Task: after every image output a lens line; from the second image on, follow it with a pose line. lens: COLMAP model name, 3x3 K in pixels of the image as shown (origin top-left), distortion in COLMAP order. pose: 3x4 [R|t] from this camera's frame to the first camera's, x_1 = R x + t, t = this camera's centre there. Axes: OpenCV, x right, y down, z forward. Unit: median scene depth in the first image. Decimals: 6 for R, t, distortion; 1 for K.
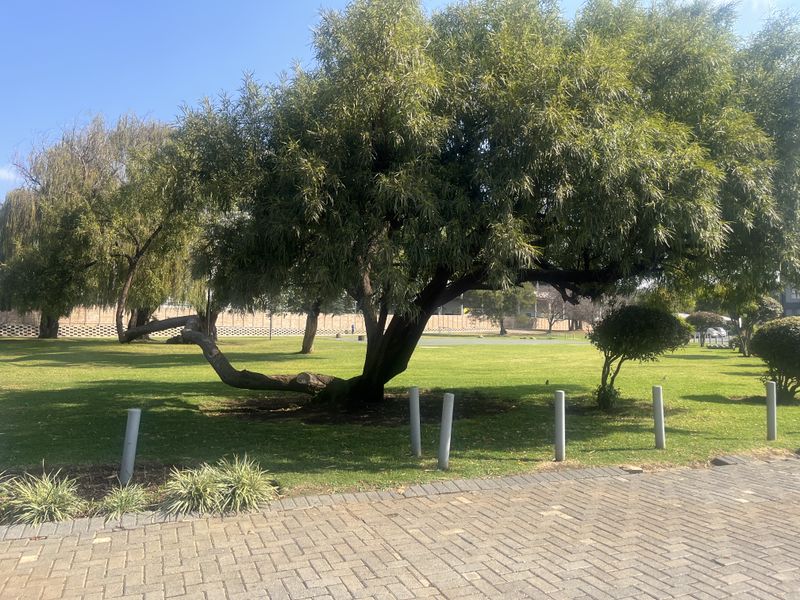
lens RADIAL K [[606.6, 0, 399.9], [0, 606.6, 296.7], [0, 0, 1]] dist [0.090065, -0.127998]
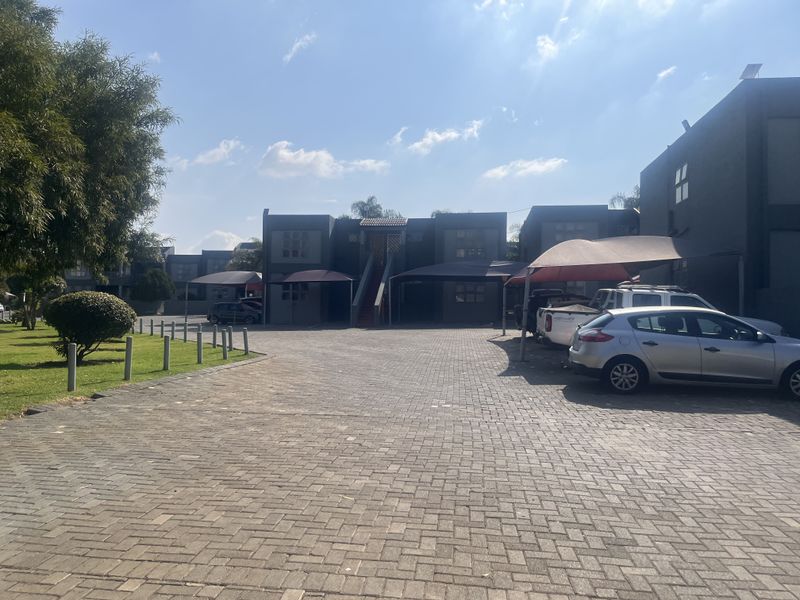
lens RADIAL K [[606.6, 0, 399.9], [0, 606.6, 296.7], [0, 0, 1]] dist [0.090065, -0.127998]
pose [[0.485488, 0.019150, 0.874033, -0.160435], [-0.053240, 0.998552, 0.007695, 0.001595], [-0.872620, -0.050270, 0.485805, -0.161953]]
